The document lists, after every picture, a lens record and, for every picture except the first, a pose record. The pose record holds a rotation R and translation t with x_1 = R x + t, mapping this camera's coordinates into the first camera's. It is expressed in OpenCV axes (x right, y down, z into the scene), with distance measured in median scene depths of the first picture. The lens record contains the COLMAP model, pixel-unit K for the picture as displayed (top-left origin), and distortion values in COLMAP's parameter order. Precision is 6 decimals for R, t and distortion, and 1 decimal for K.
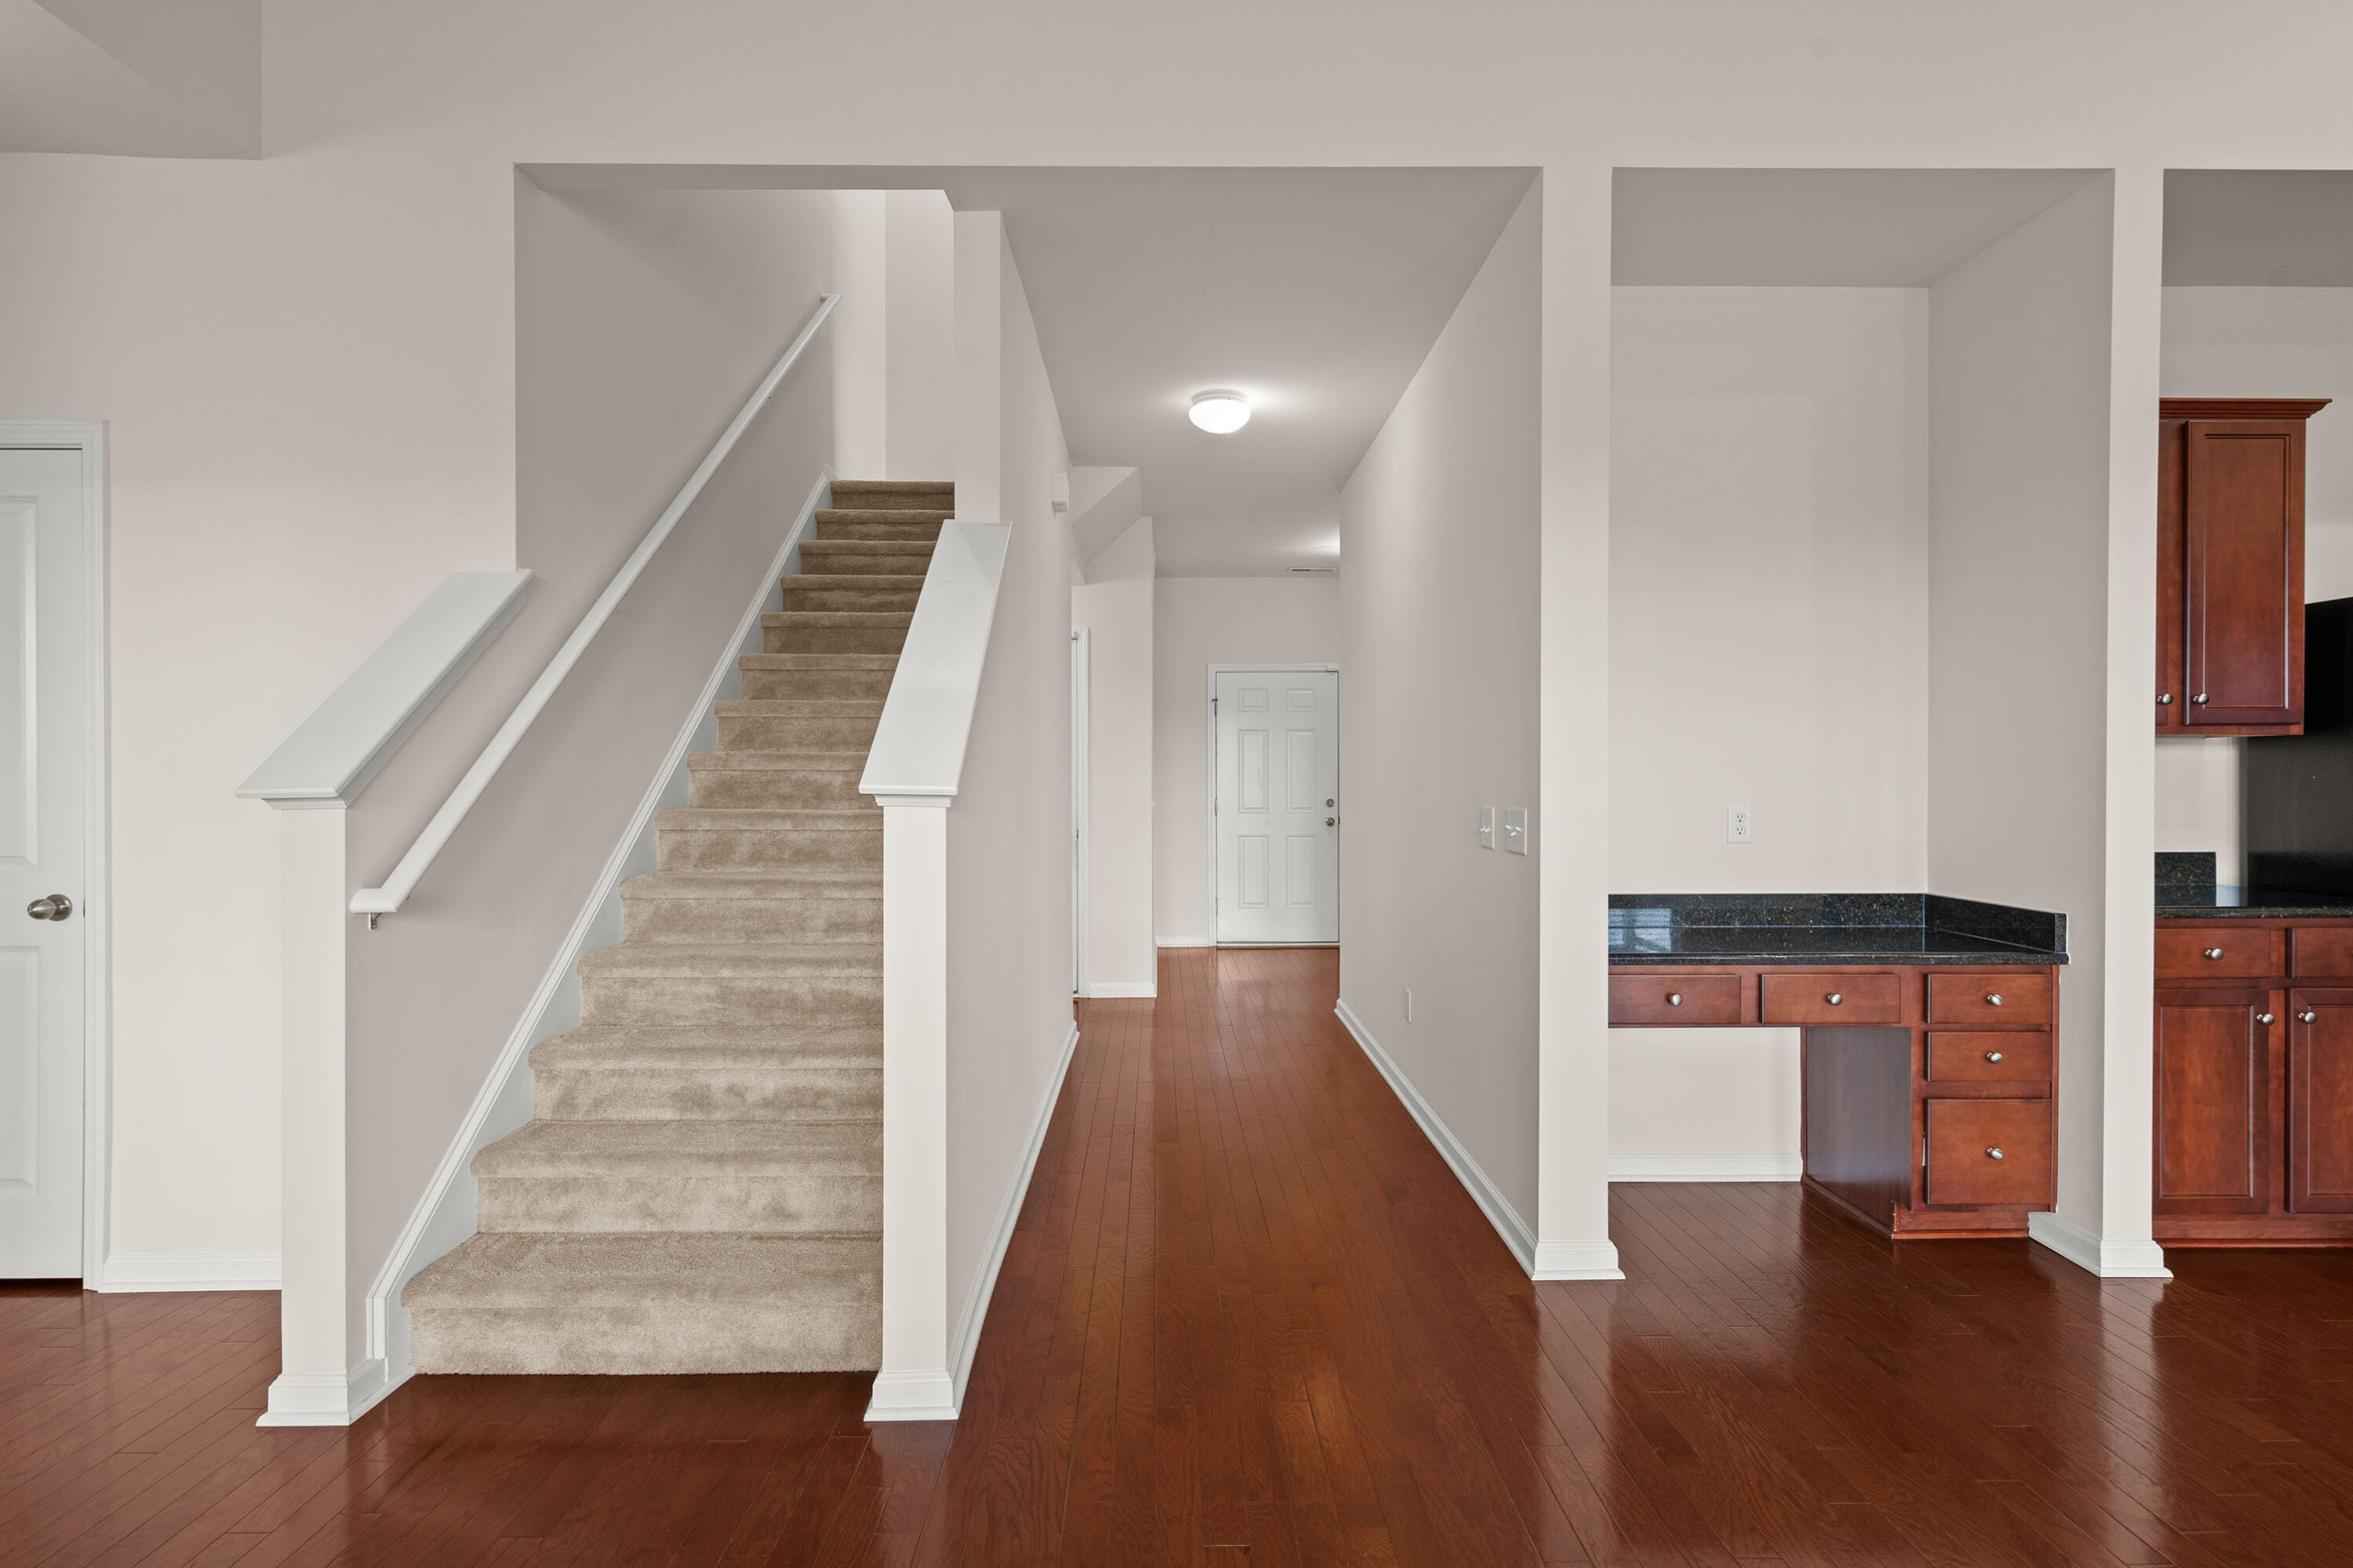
lens RADIAL K [[1161.2, 0, 1176.5], [0, 1161.2, 784.0], [0, 0, 1]] dist [0.005490, 0.000425]
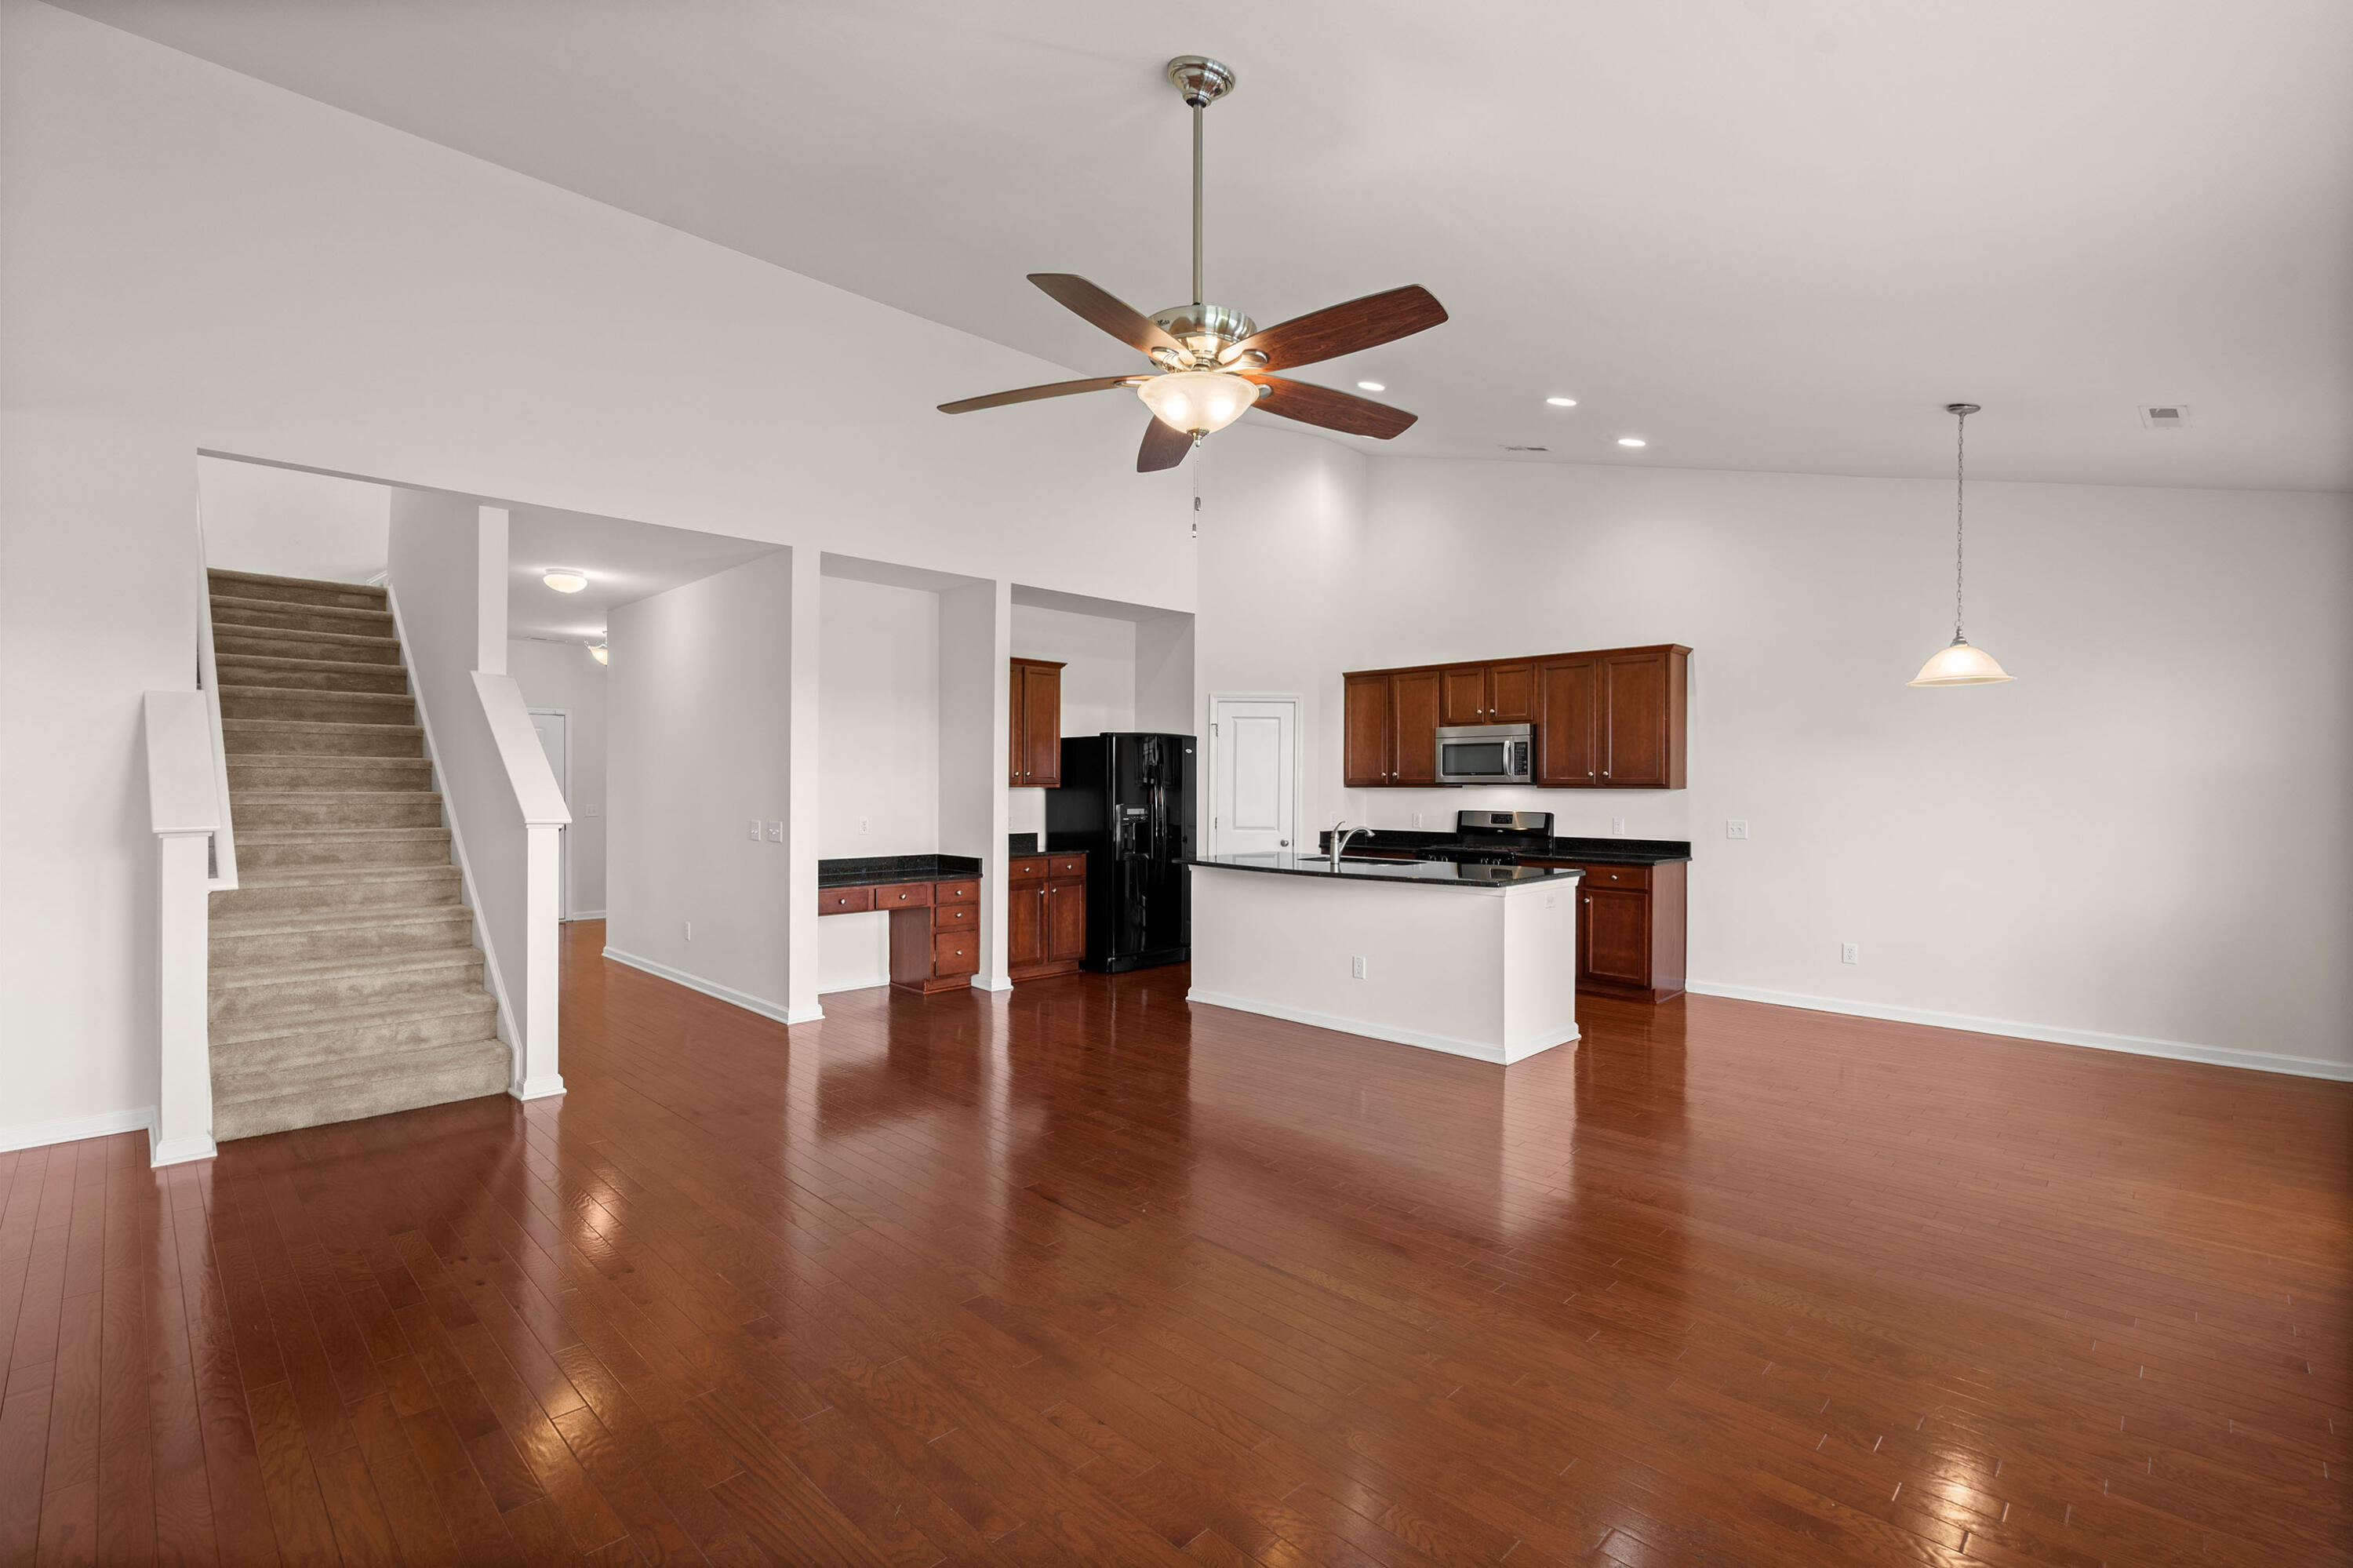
lens RADIAL K [[1058.2, 0, 1177.6], [0, 1058.2, 791.7], [0, 0, 1]] dist [-0.003651, 0.000743]
pose [[0.713027, -0.000639, 0.701137, -0.585334], [-0.003577, 0.999983, 0.004549, -0.048682], [-0.701128, -0.005751, 0.713012, -0.994540]]
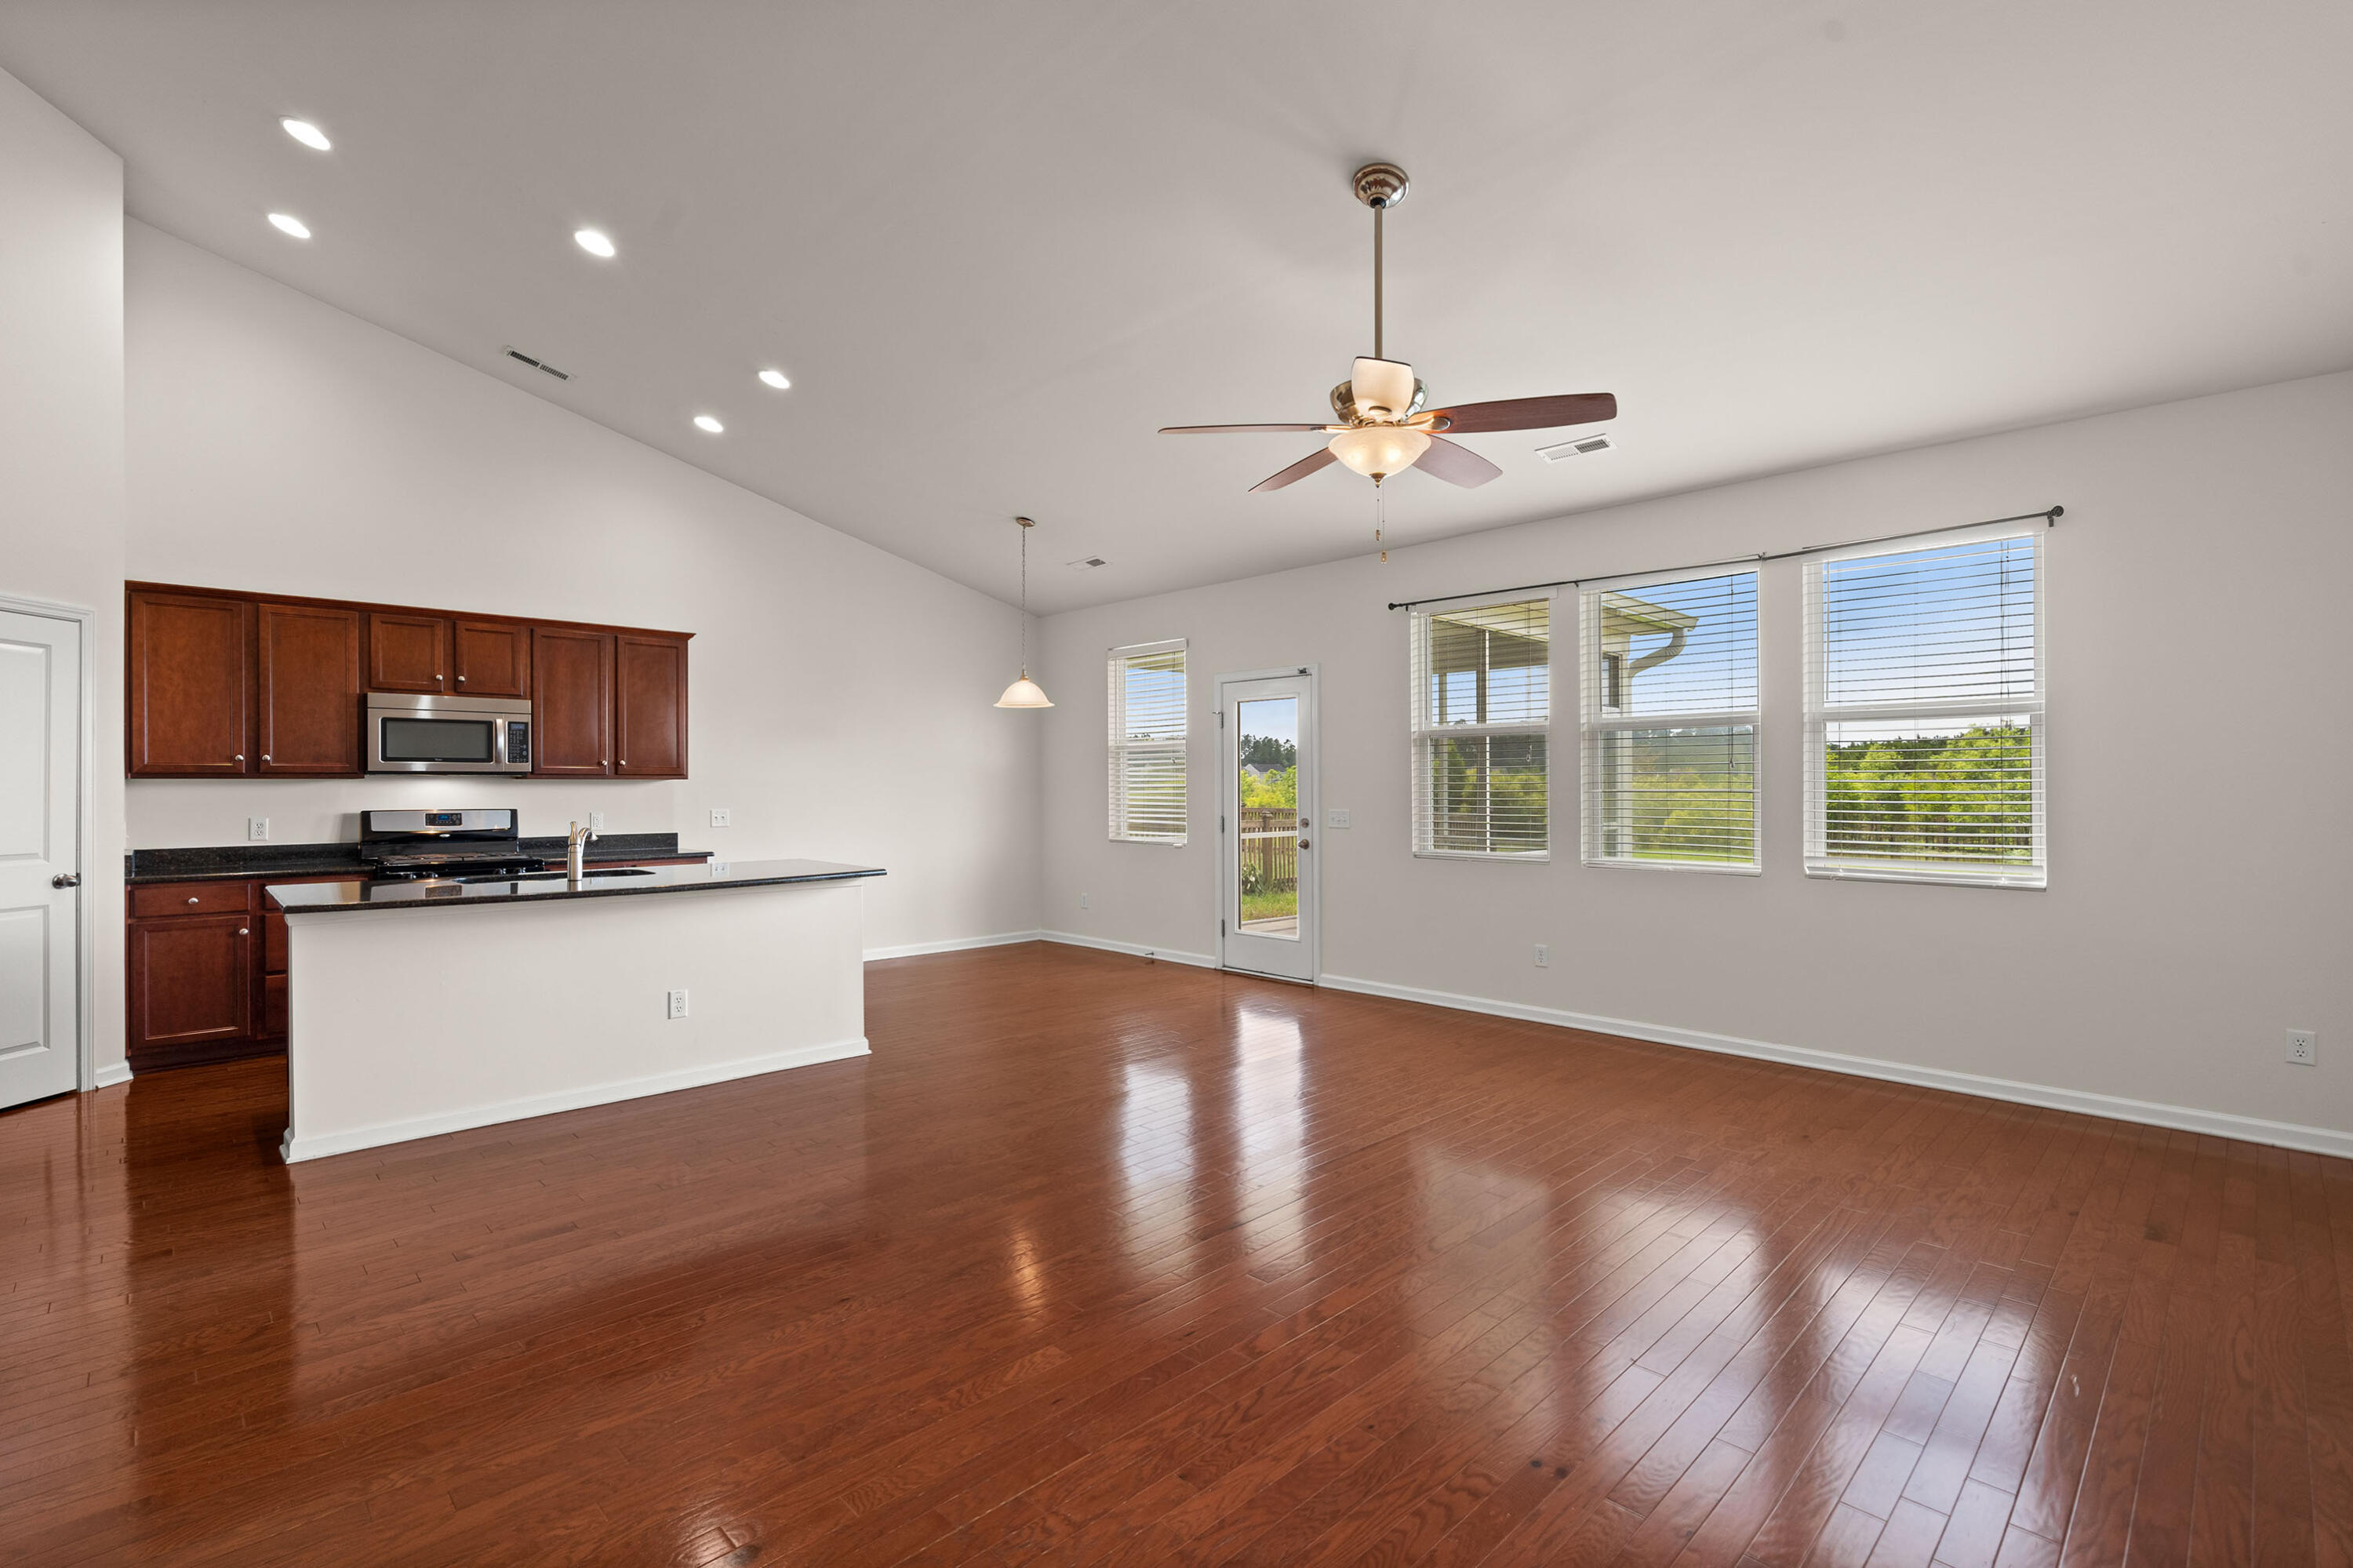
lens RADIAL K [[1069.7, 0, 1176.9], [0, 1069.7, 787.6], [0, 0, 1]] dist [0.002965, -0.000891]
pose [[-0.687353, 0.001489, 0.726322, -0.608572], [0.004133, 0.999990, 0.001861, -0.031057], [-0.726312, 0.004281, -0.687352, 0.692528]]
